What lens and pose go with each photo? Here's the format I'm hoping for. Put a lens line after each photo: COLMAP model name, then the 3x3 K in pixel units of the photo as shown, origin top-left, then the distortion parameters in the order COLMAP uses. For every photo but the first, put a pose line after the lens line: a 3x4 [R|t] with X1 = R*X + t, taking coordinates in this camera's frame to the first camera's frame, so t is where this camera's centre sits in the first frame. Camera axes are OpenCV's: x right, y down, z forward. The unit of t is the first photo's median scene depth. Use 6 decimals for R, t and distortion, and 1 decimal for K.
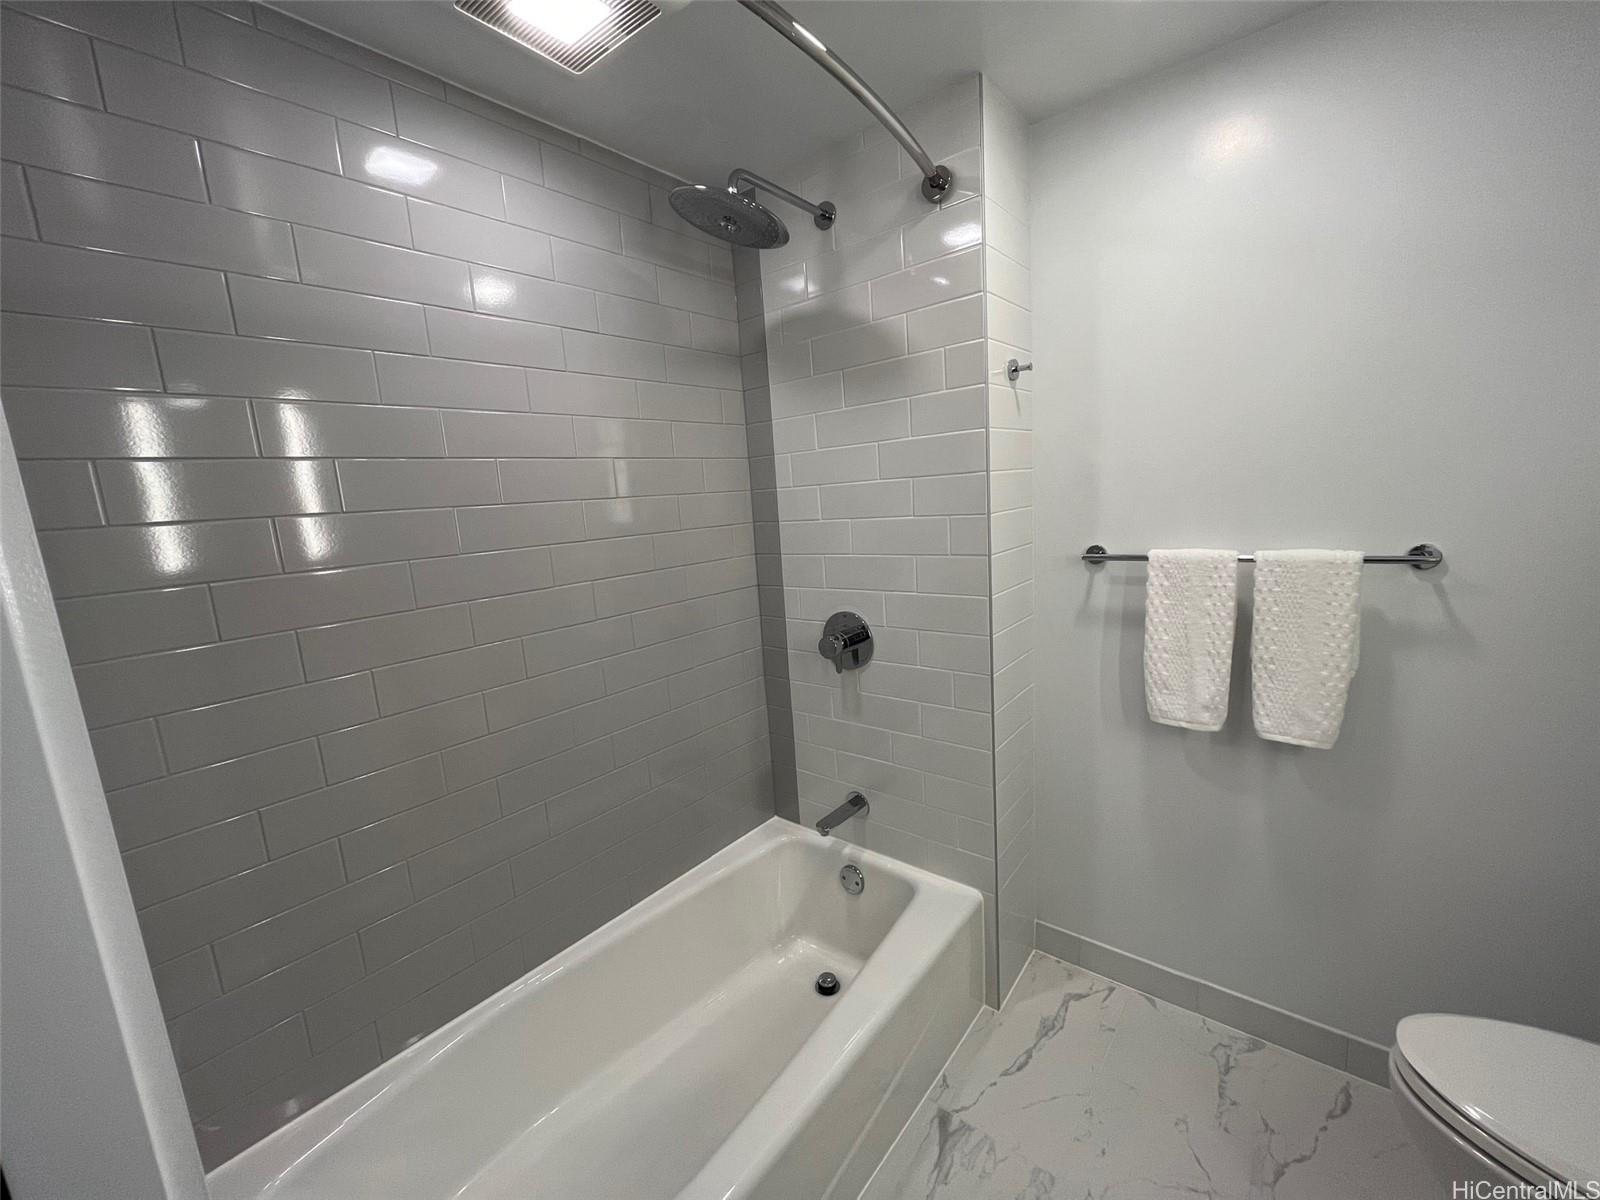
lens RADIAL K [[645.6, 0, 797.6], [0, 645.6, 603.1], [0, 0, 1]] dist [0.001866, -0.000094]
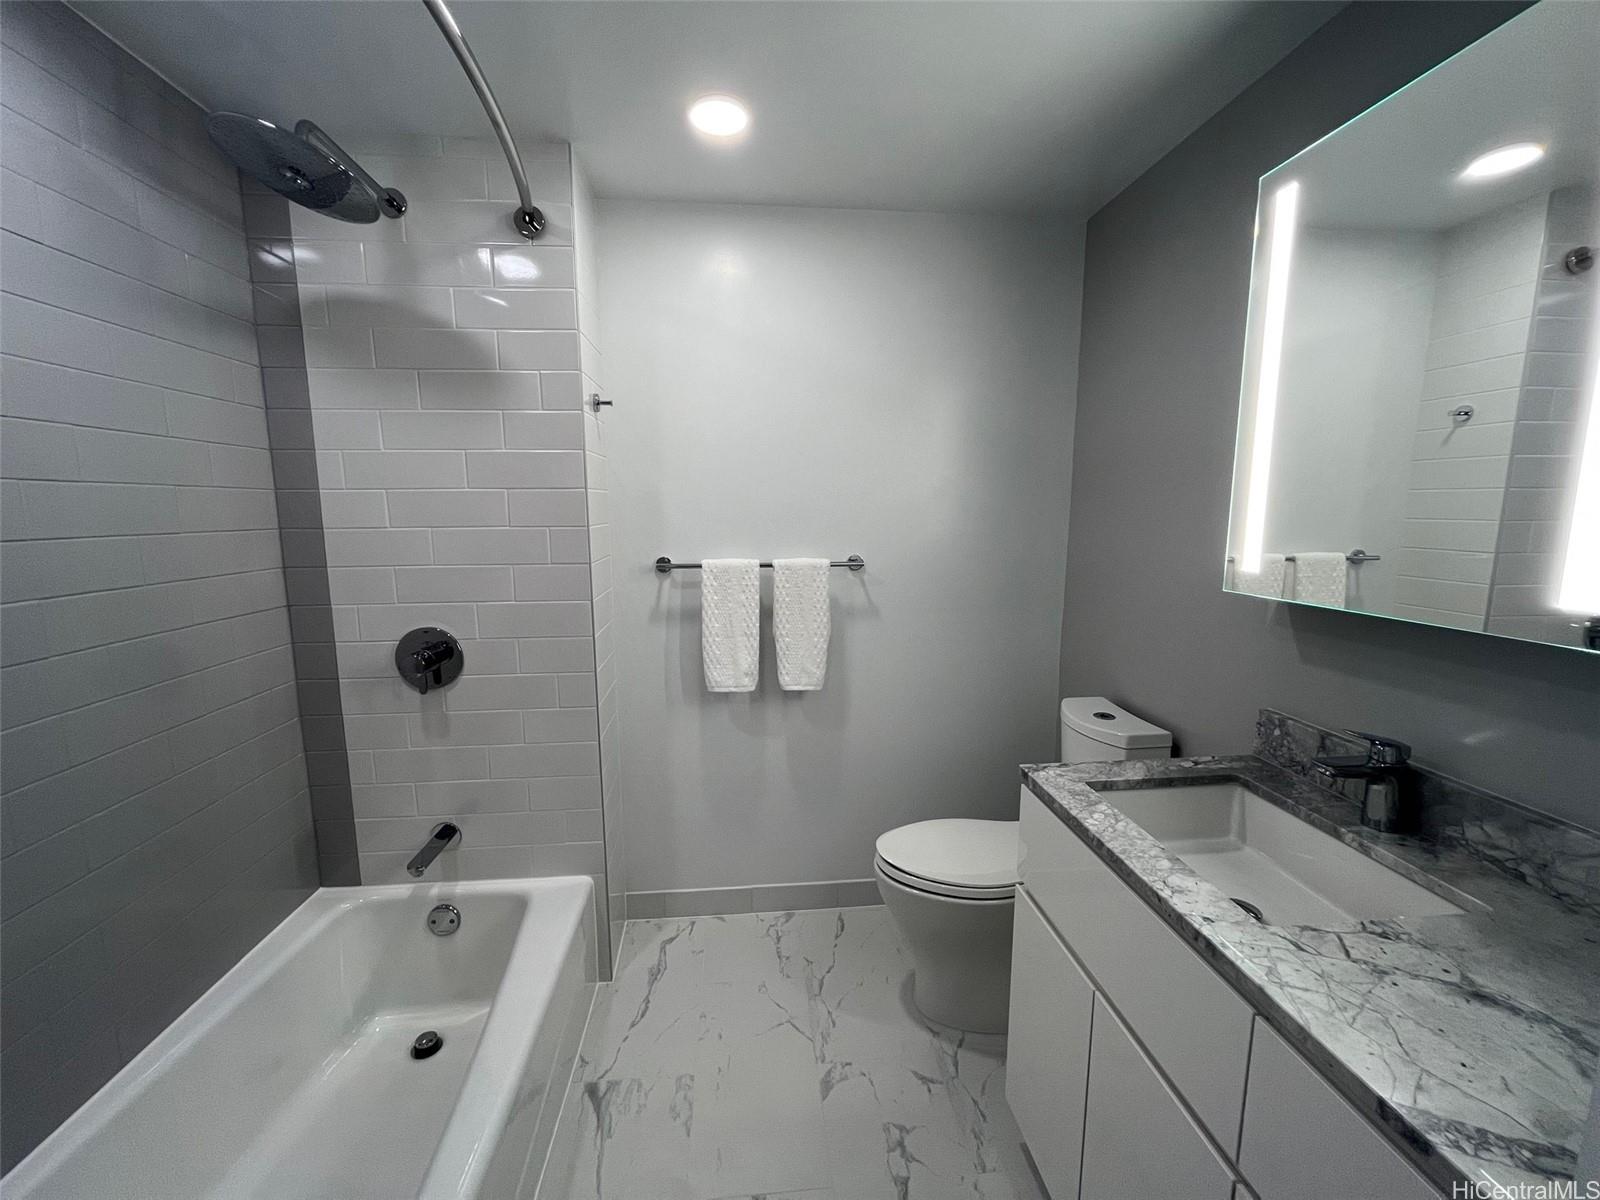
lens RADIAL K [[645.6, 0, 796.3], [0, 645.6, 600.6], [0, 0, 1]] dist [0.001866, -0.000094]
pose [[0.712120, -0.039818, 0.700928, -0.214885], [0.072324, 0.997239, -0.016827, 0.031950], [-0.698322, 0.062677, 0.713034, -0.038267]]
